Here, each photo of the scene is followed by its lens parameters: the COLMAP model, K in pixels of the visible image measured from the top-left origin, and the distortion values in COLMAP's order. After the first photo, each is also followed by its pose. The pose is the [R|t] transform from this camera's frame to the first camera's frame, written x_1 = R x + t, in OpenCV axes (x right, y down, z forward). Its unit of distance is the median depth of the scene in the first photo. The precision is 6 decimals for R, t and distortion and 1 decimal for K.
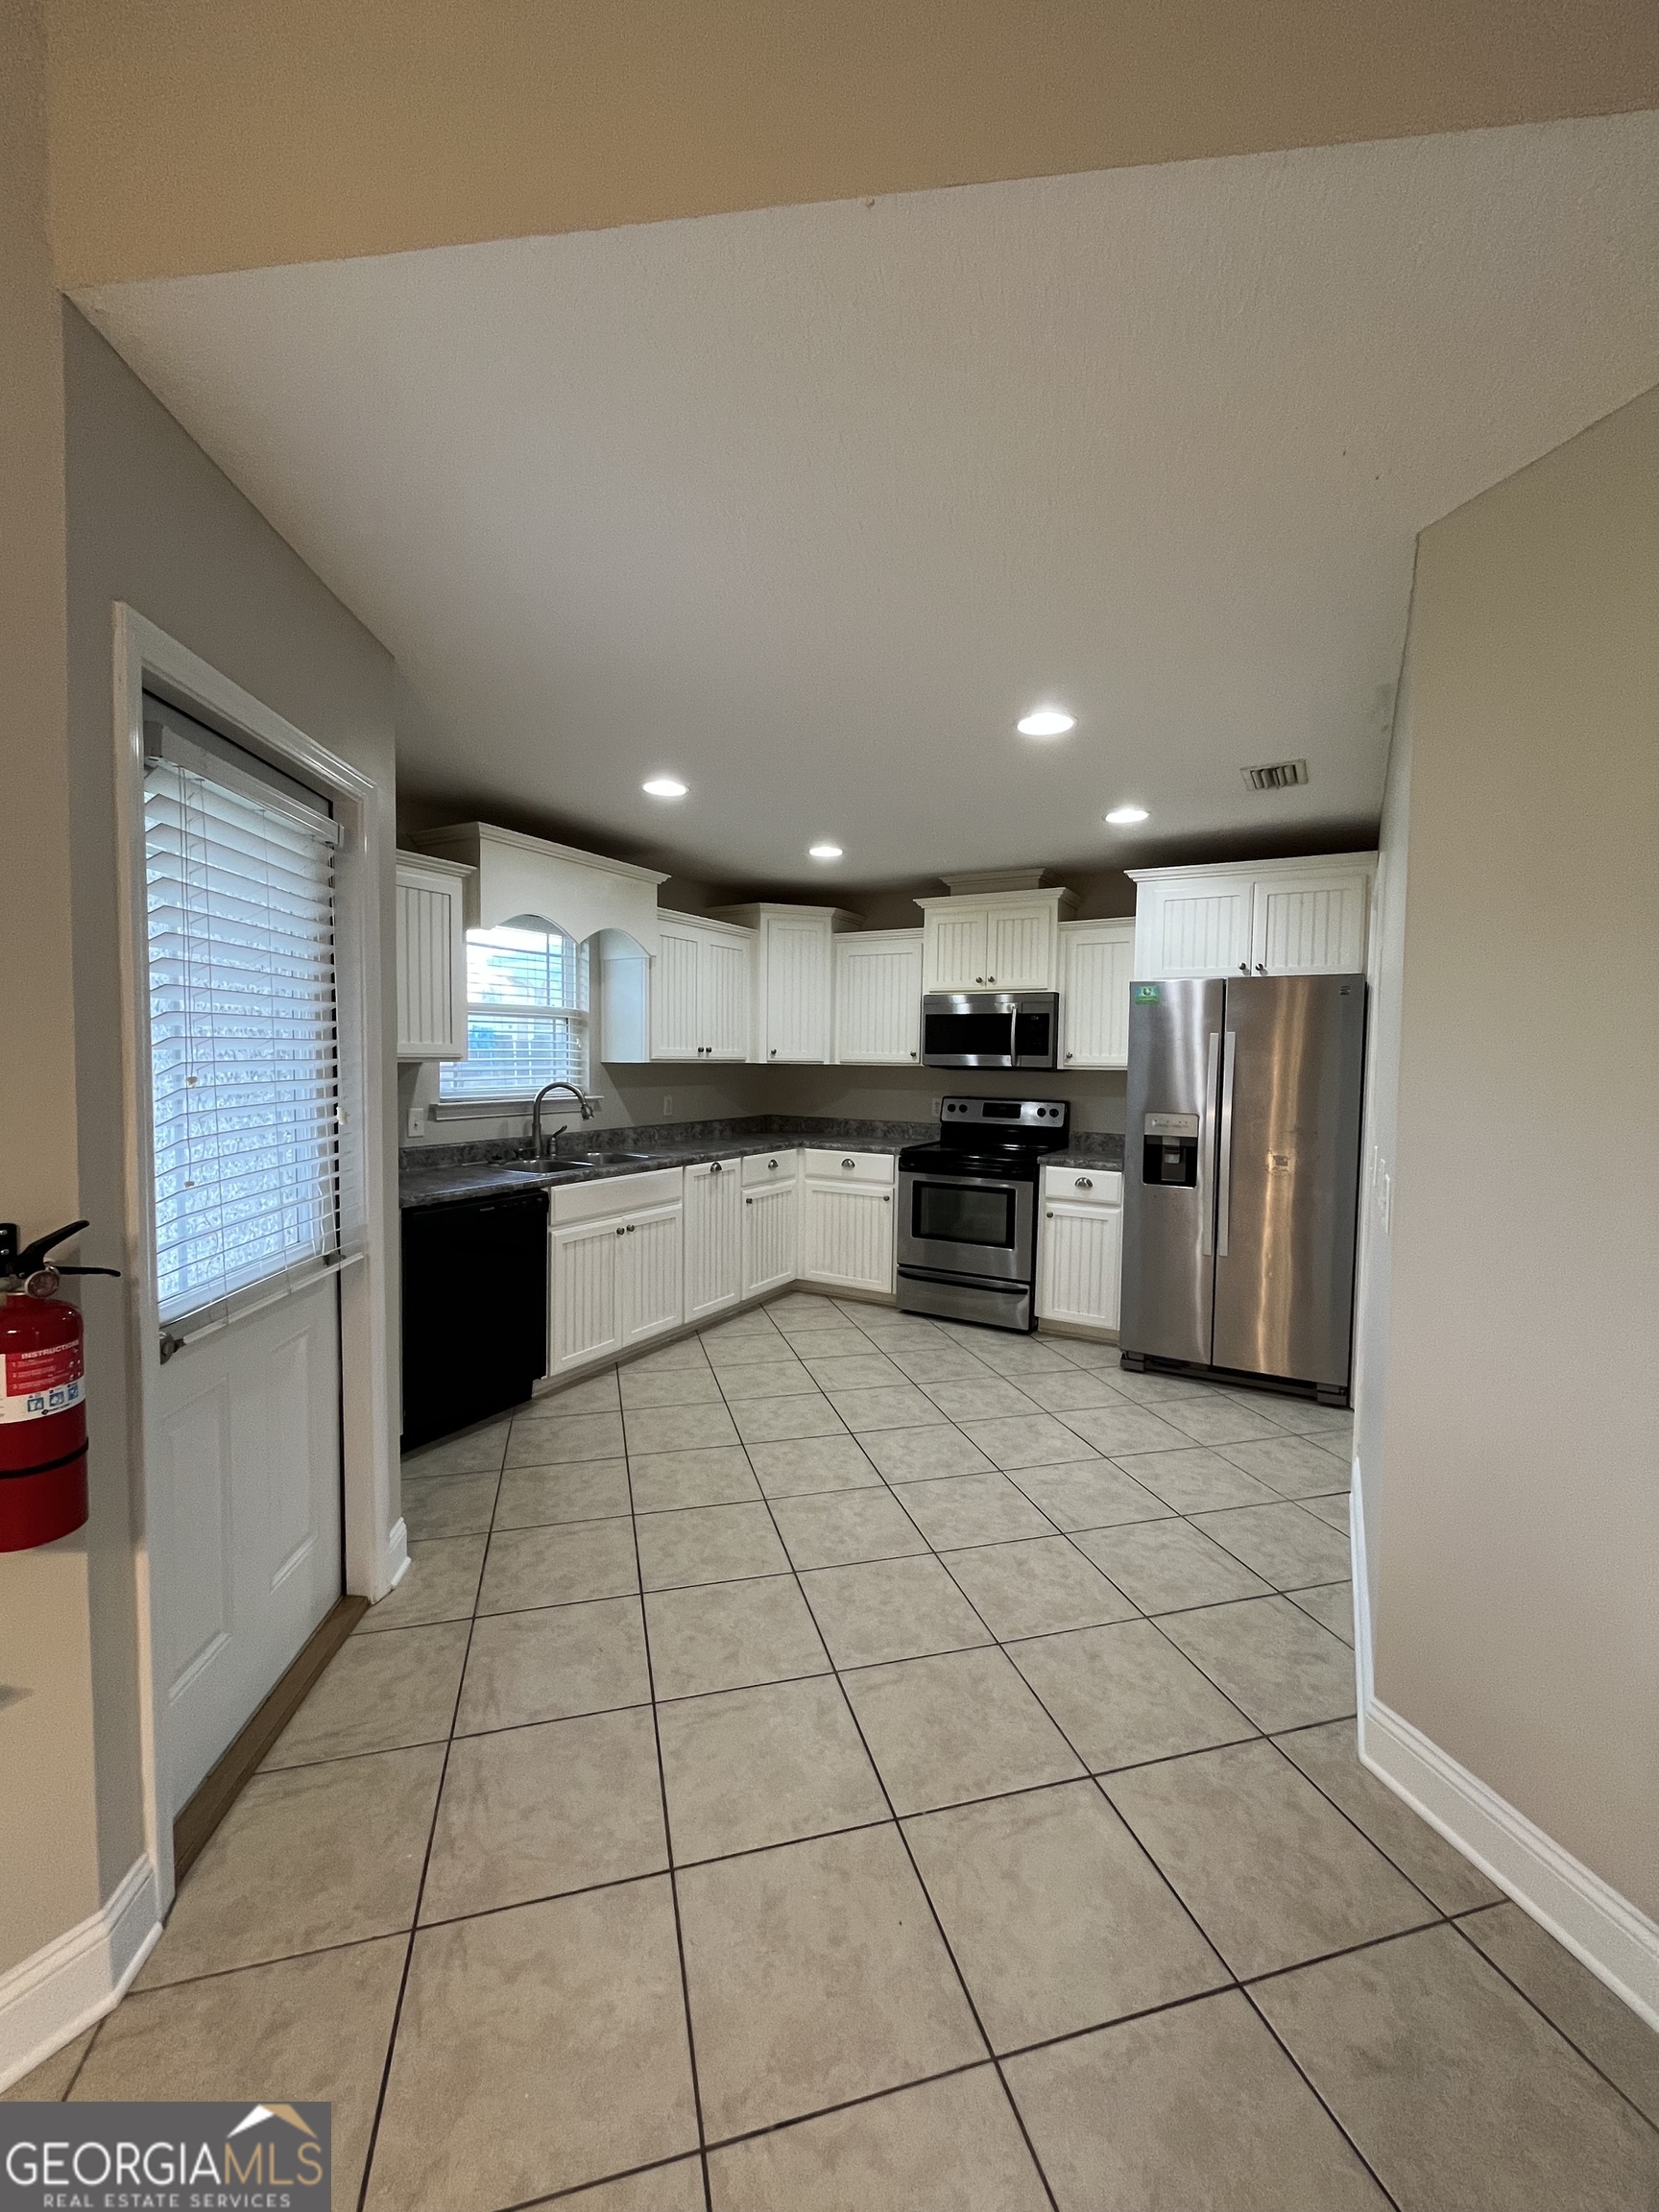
lens RADIAL K [[890.2, 0, 829.7], [0, 890.2, 1112.6], [0, 0, 1]] dist [-0.004041, 0.000039]
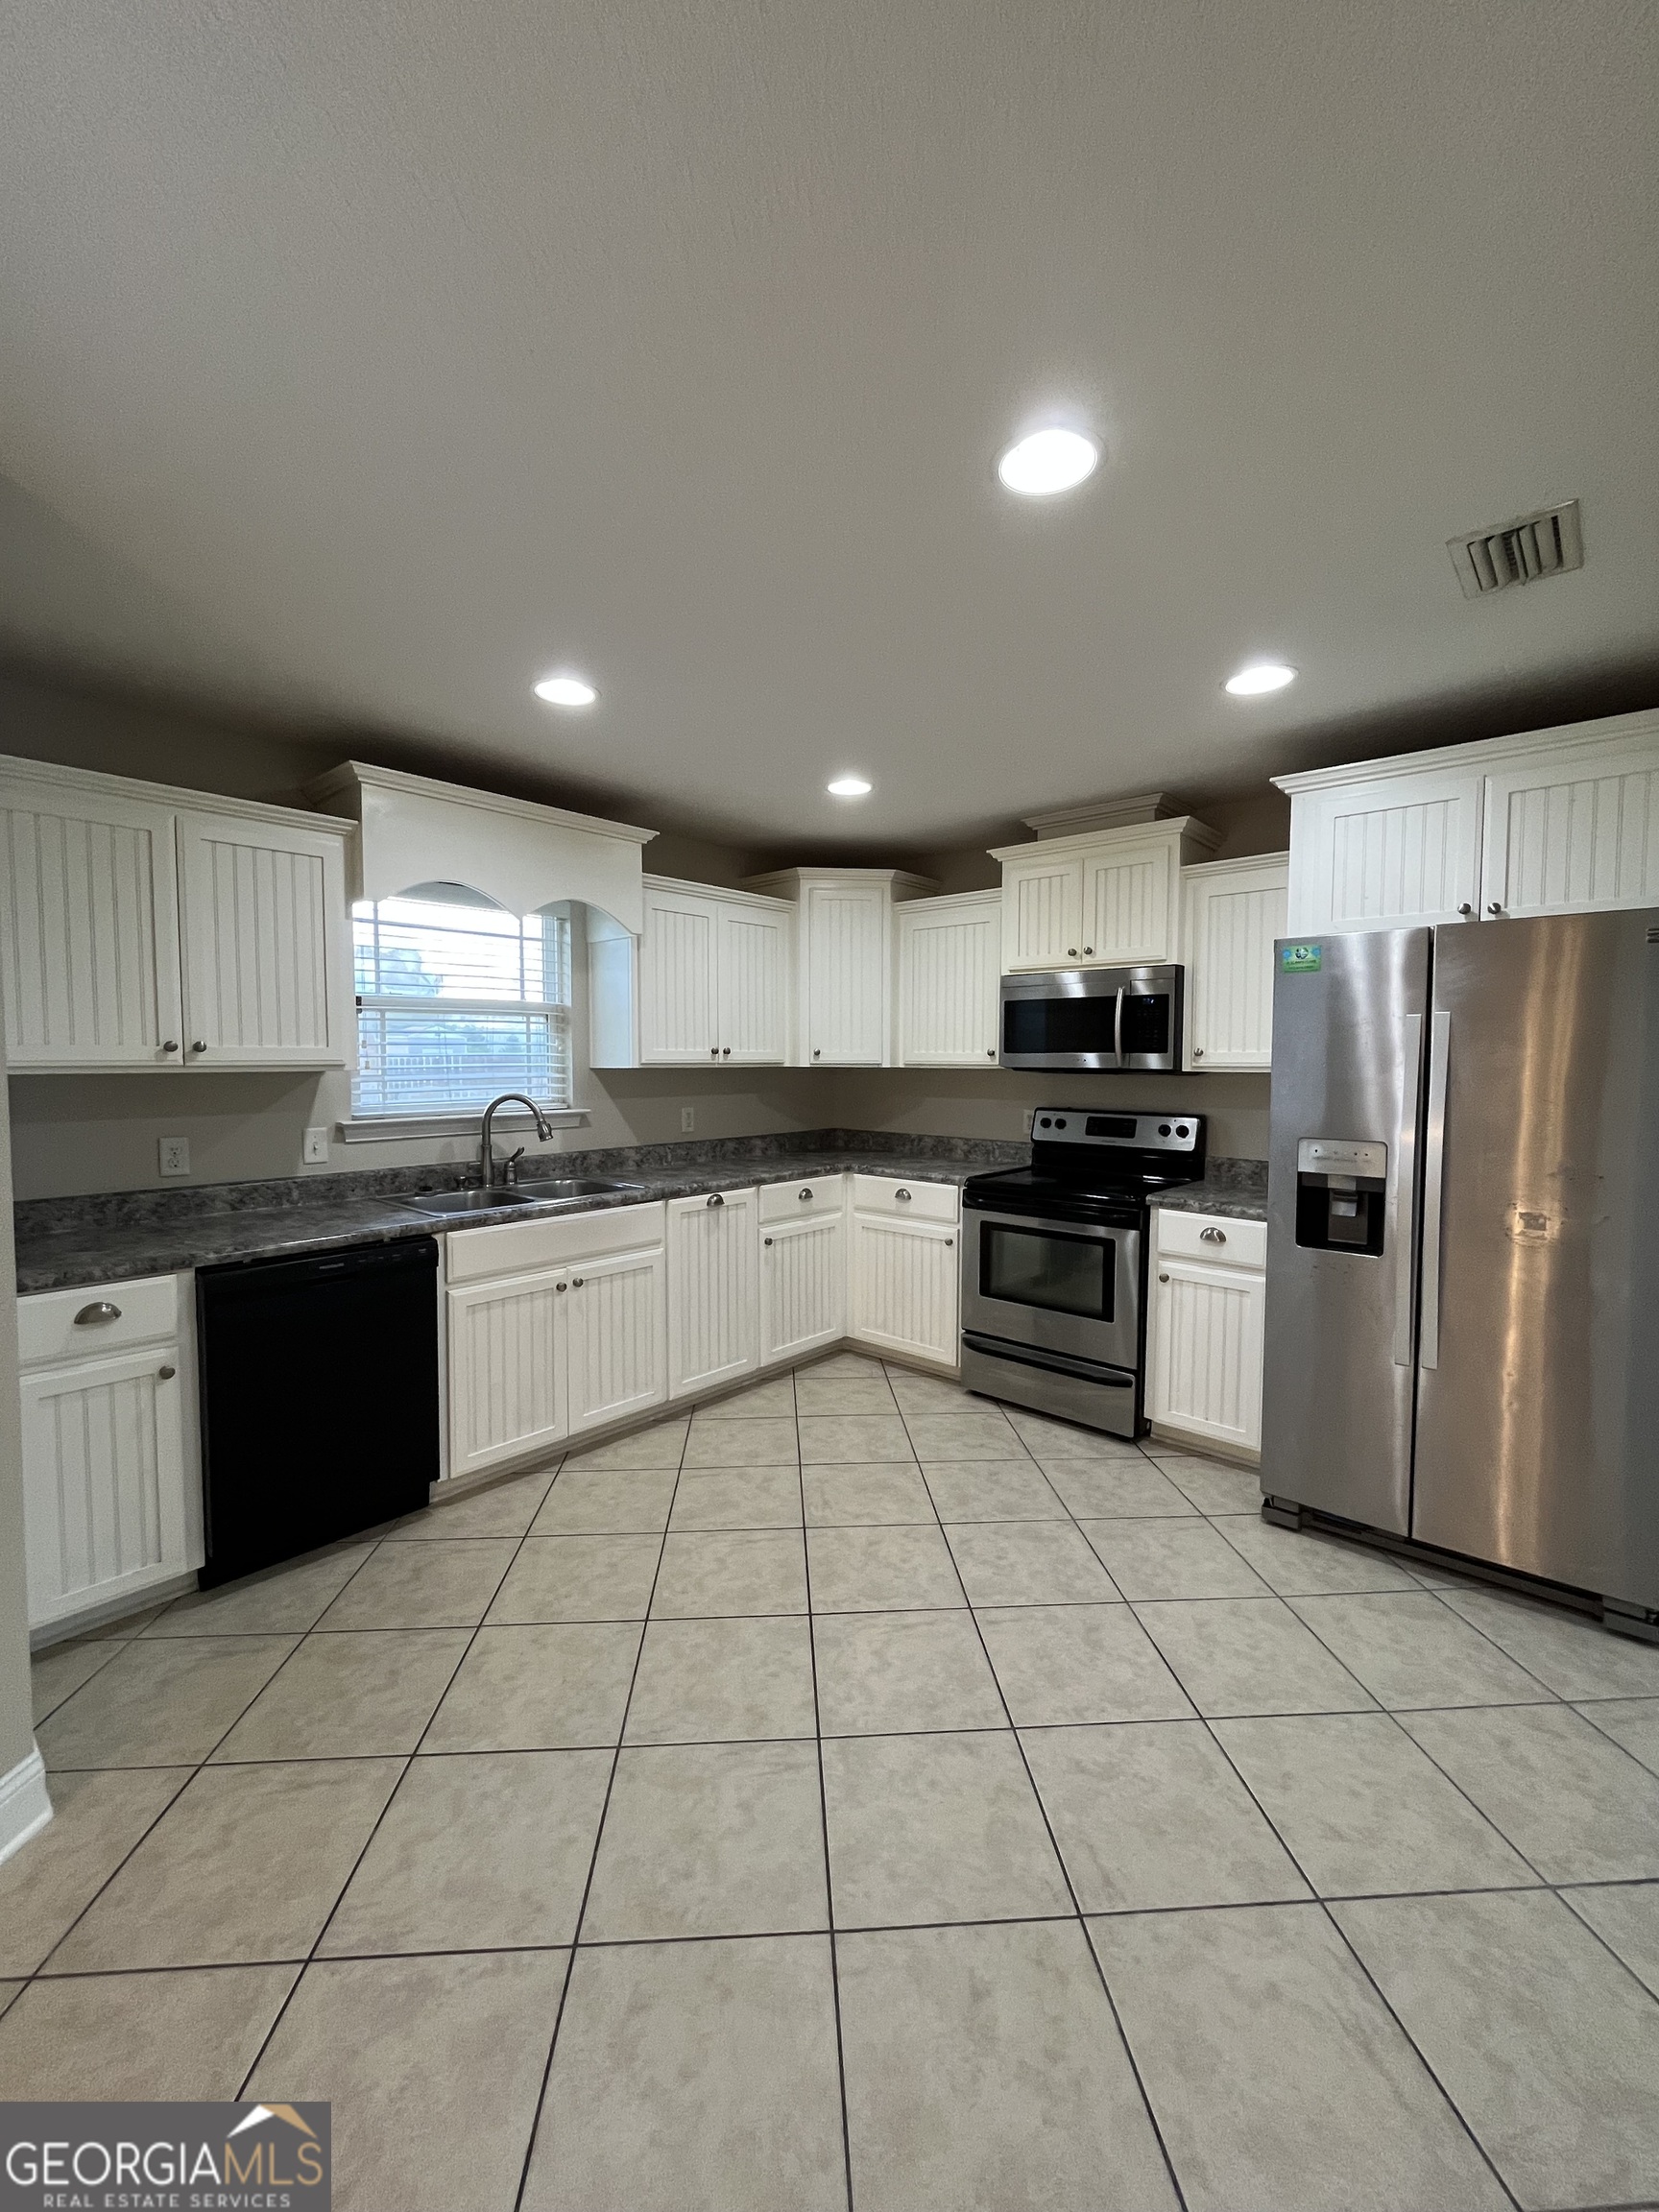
lens RADIAL K [[890.2, 0, 830.8], [0, 890.2, 1108.9], [0, 0, 1]] dist [-0.004041, 0.000039]
pose [[0.978856, 0.000261, -0.204549, 0.150033], [-0.001239, 0.999988, -0.004657, -0.017852], [0.204545, 0.004812, 0.978845, 0.286175]]
